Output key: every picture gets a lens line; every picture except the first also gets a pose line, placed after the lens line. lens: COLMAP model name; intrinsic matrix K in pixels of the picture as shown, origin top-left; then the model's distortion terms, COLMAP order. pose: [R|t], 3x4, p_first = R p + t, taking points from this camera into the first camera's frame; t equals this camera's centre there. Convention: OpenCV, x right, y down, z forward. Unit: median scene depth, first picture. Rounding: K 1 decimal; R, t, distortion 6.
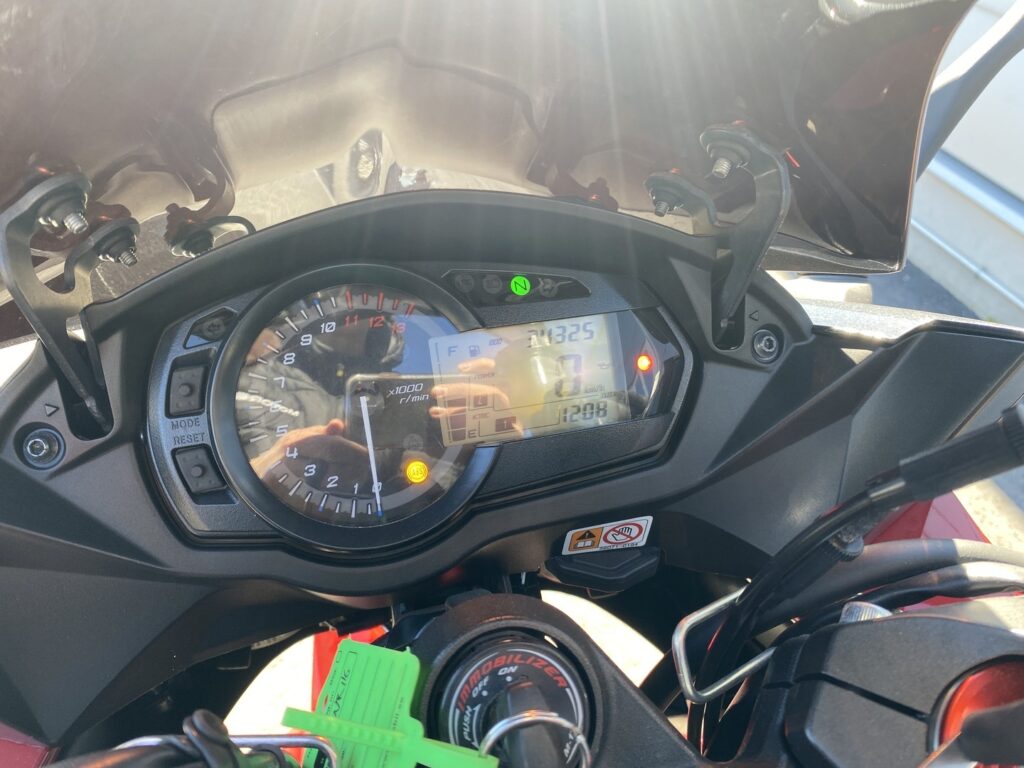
lens RADIAL K [[783.3, 0, 512.0], [0, 783.3, 384.0], [0, 0, 1]] dist [-0.000624, -0.000576]
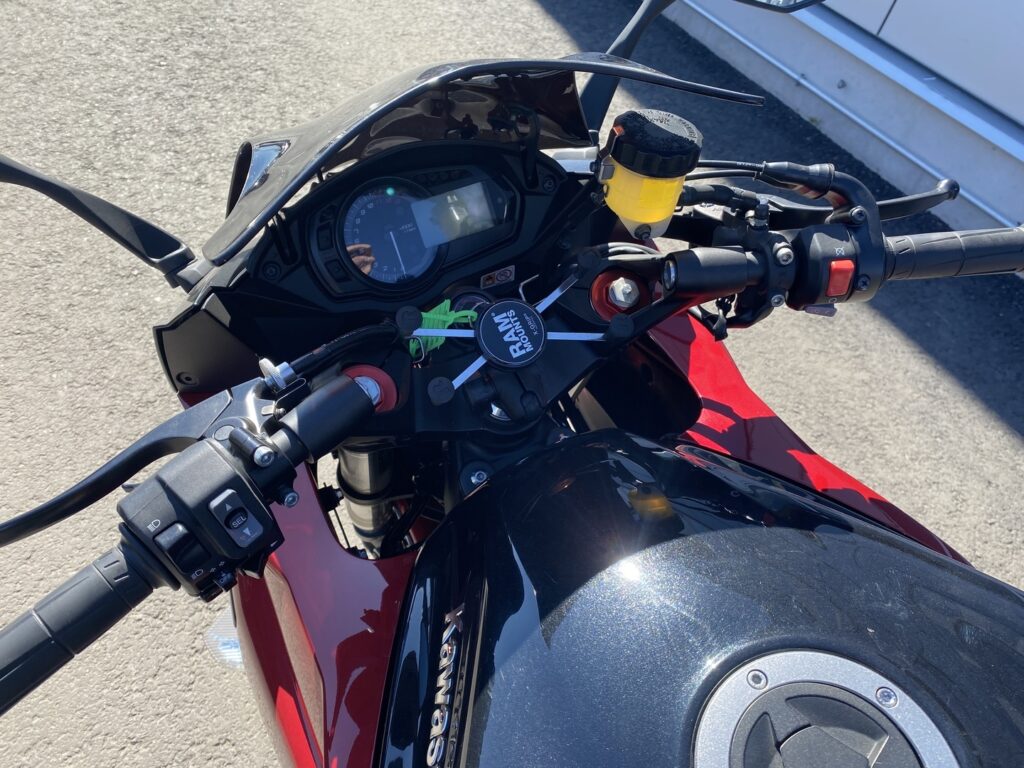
lens RADIAL K [[700.4, 0, 516.7], [0, 700.4, 401.6], [0, 0, 1]] dist [0.037435, -0.000577]
pose [[0.977350, -0.190740, 0.091675, -0.093224], [0.165528, 0.958910, 0.230418, 0.076440], [-0.131858, -0.210024, 0.968764, -1.204179]]
